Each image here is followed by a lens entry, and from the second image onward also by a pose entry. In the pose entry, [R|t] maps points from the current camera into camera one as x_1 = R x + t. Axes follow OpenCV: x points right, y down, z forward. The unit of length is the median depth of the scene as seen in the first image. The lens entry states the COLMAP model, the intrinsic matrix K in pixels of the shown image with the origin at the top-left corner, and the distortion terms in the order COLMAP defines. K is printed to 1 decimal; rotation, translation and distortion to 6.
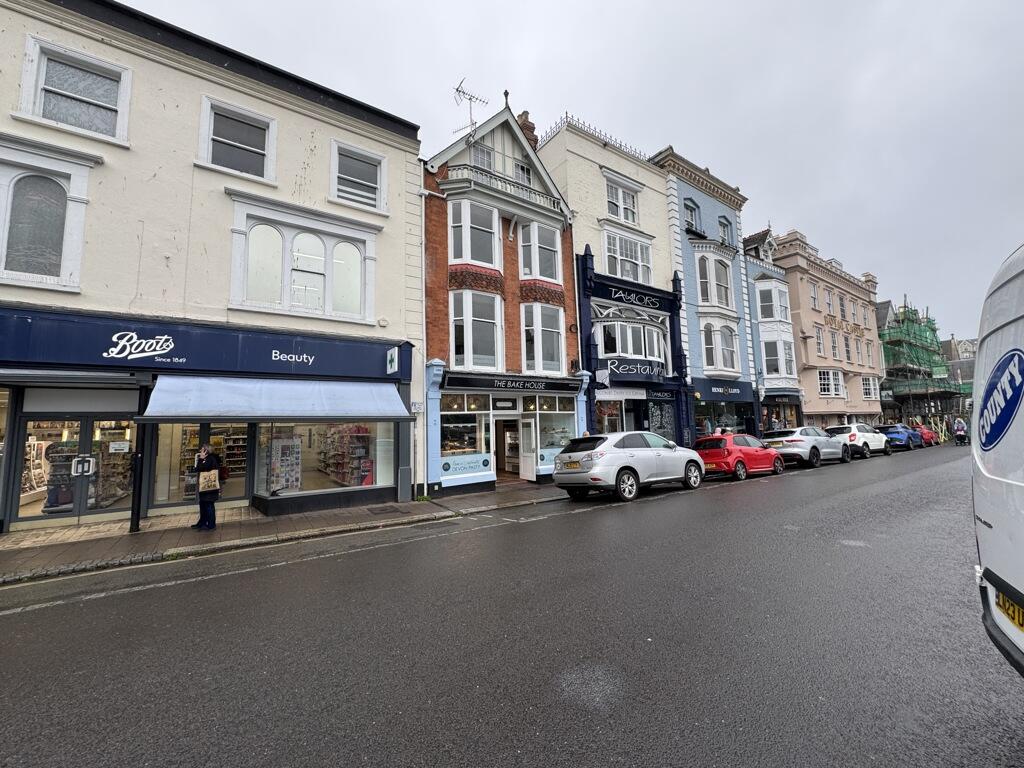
lens RADIAL K [[407.7, 0, 512.3], [0, 407.7, 383.4], [0, 0, 1]] dist [-0.005424, 0.001203]
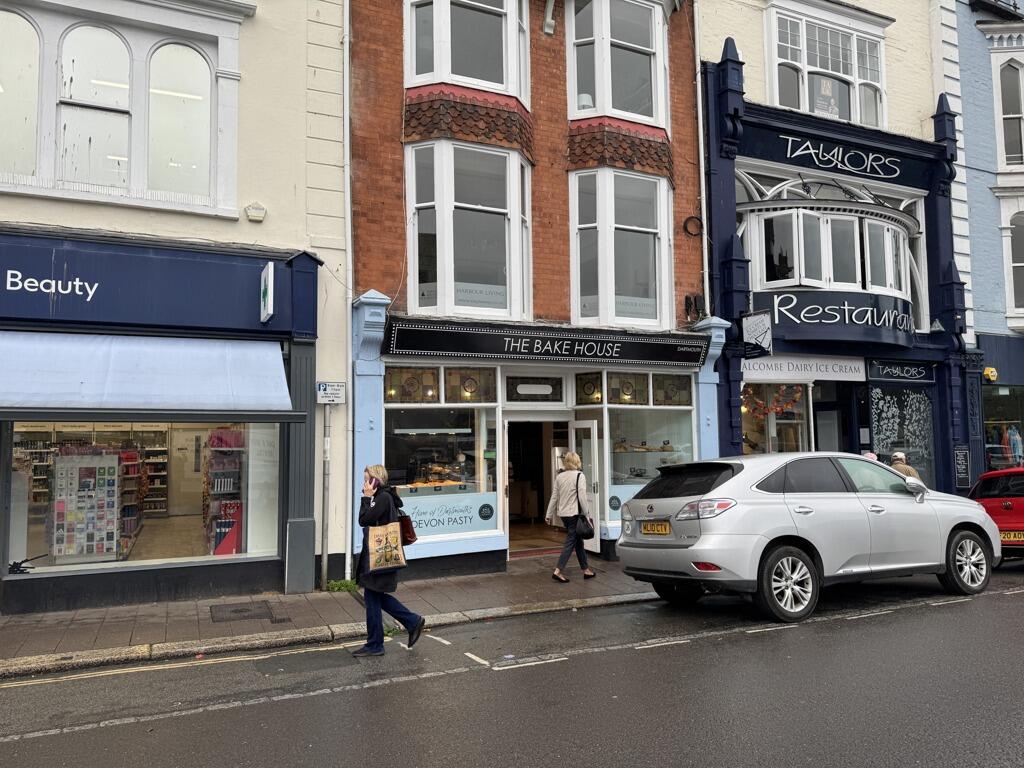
lens RADIAL K [[717.3, 0, 507.5], [0, 717.3, 389.4], [0, 0, 1]] dist [0.068355, -0.088264]
pose [[0.986139, 0.002976, -0.165897, 0.088391], [0.003585, 0.999224, 0.039235, 0.018235], [0.165885, -0.039286, 0.985362, 0.172472]]
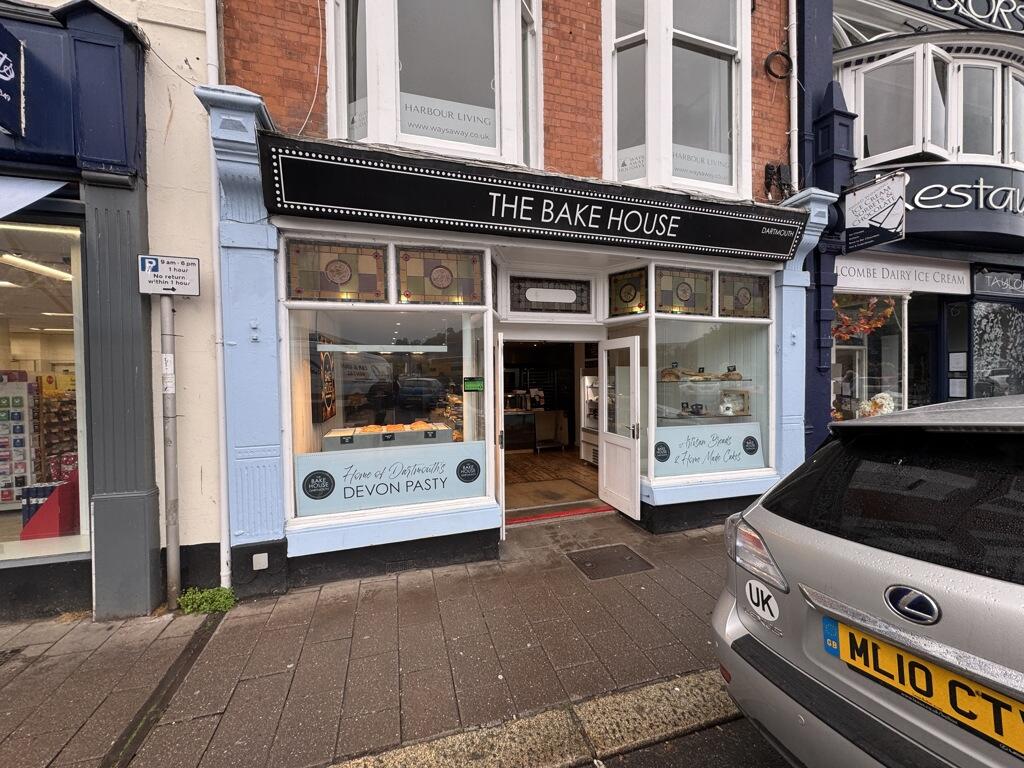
lens RADIAL K [[407.7, 0, 512.6], [0, 407.7, 382.9], [0, 0, 1]] dist [-0.005424, 0.001203]
pose [[0.955651, 0.020909, -0.293759, 0.052626], [0.017769, 0.991565, 0.128383, 0.080259], [0.293966, -0.127909, 0.947219, 0.656598]]
